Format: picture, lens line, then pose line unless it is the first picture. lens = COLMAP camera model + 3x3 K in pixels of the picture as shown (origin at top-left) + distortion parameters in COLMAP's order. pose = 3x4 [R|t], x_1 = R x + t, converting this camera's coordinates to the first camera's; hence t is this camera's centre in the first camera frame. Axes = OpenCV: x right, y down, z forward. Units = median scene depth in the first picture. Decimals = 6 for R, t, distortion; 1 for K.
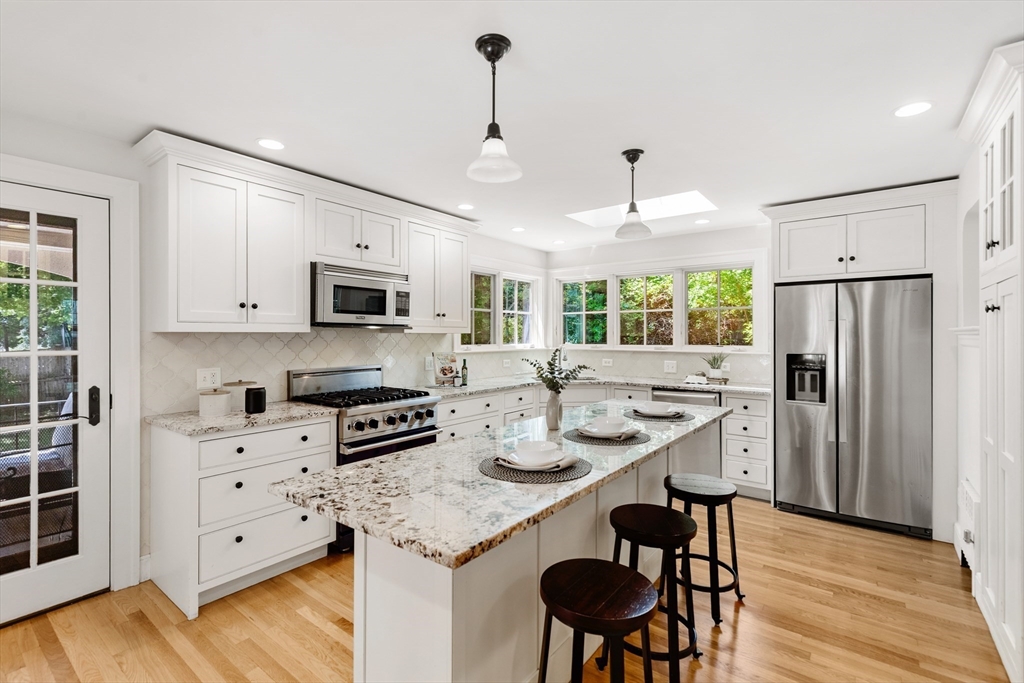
lens RADIAL K [[463.6, 0, 511.4], [0, 463.6, 333.0], [0, 0, 1]] dist [0.000876, 0.000219]
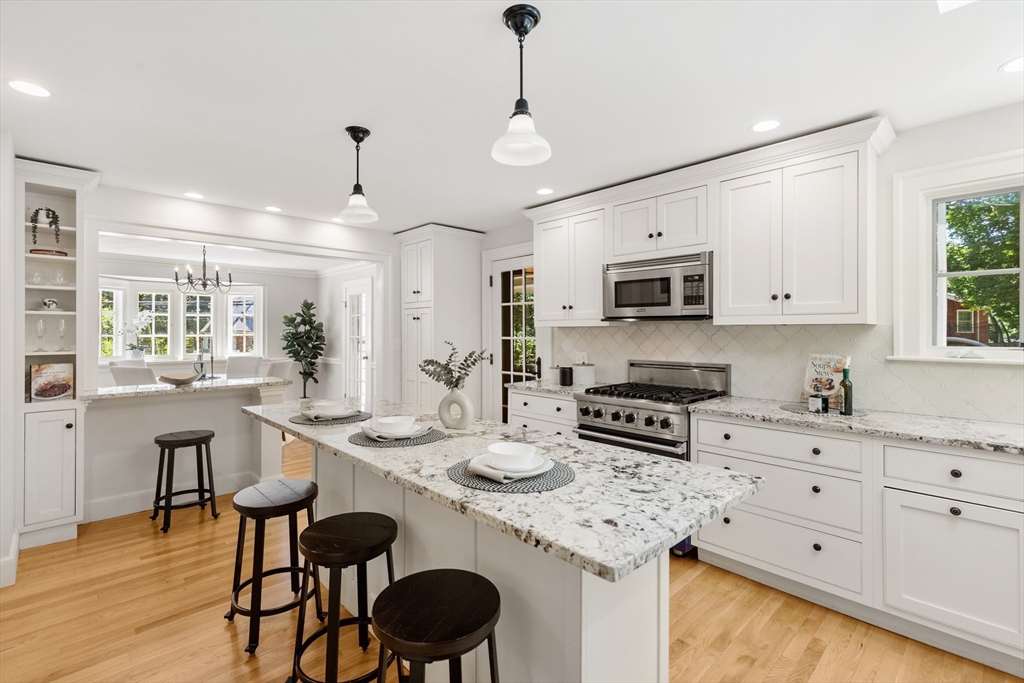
lens RADIAL K [[463.6, 0, 511.4], [0, 463.6, 333.0], [0, 0, 1]] dist [0.000876, 0.000219]
pose [[-0.160107, 0.004802, -0.987088, 0.704110], [0.008379, 0.999959, 0.003505, 0.009164], [0.987064, -0.007710, -0.160141, 0.905231]]
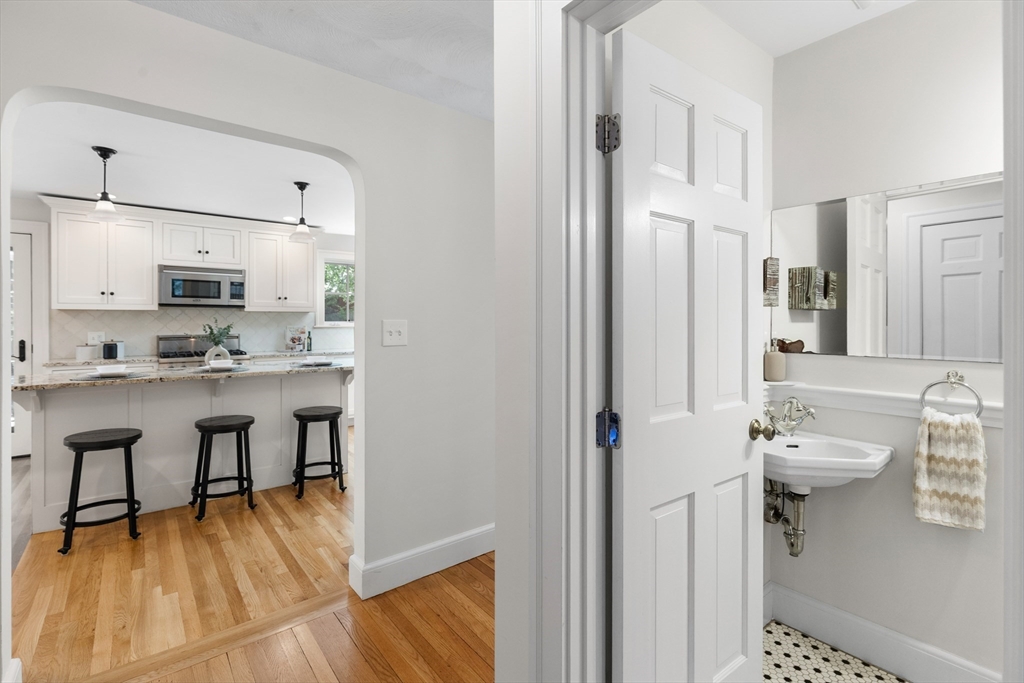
lens RADIAL K [[476.5, 0, 511.7], [0, 476.5, 319.2], [0, 0, 1]] dist [0.000570, 0.000279]
pose [[0.968995, -0.002035, -0.247071, 1.058475], [0.002137, 0.999998, 0.000143, 0.029882], [0.247070, -0.000666, 0.968997, -0.239855]]
